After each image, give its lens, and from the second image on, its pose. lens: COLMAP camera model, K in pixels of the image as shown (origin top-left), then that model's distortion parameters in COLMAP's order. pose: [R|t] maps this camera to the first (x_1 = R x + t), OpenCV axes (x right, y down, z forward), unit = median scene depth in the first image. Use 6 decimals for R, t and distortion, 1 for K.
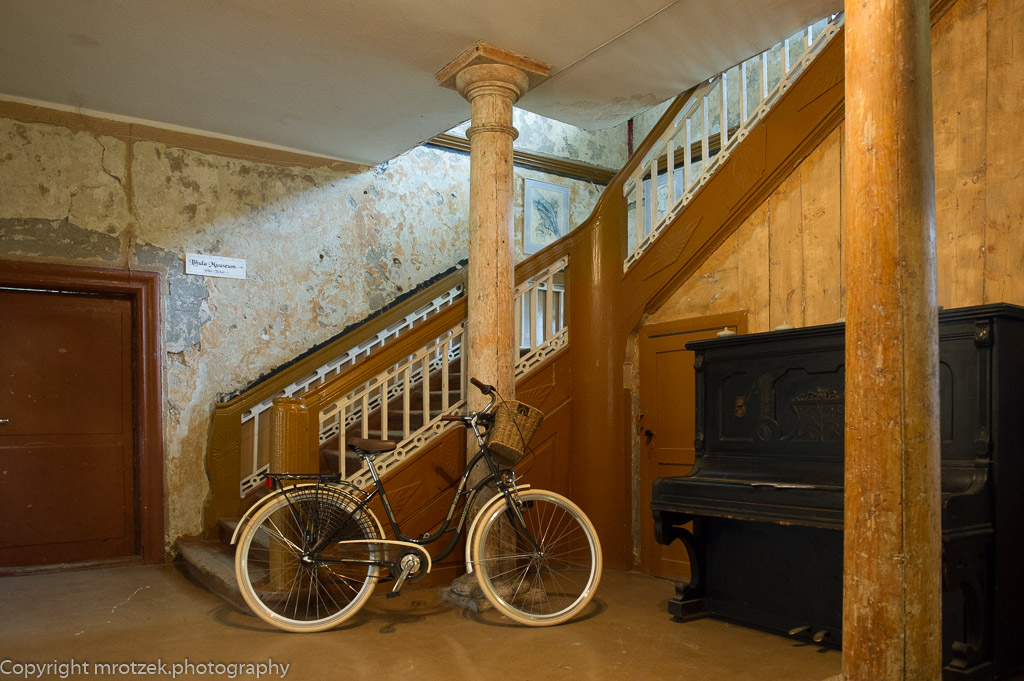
lens RADIAL K [[767.6, 0, 512.0], [0, 767.6, 340.5], [0, 0, 1]] dist [-0.002901, -0.002997]
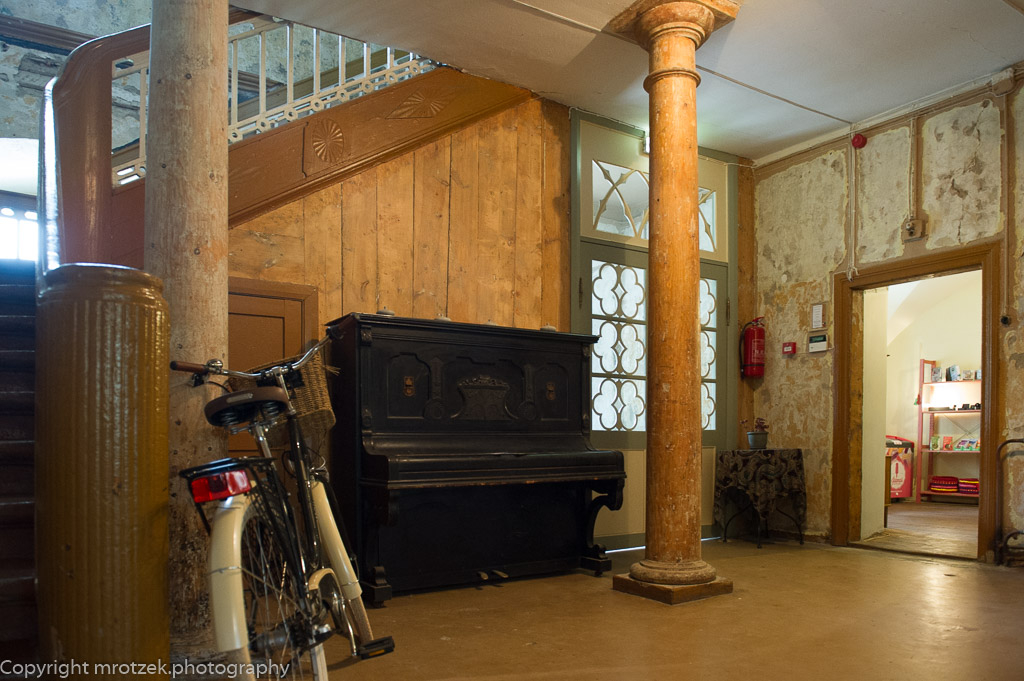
lens RADIAL K [[757.0, 0, 513.0], [0, 757.0, 391.2], [0, 0, 1]] dist [-0.009418, -0.004679]
pose [[0.024353, 0.074544, 0.996920, -0.669775], [-0.108018, 0.991574, -0.071505, 0.140936], [-0.993851, -0.105944, 0.032200, 0.768928]]
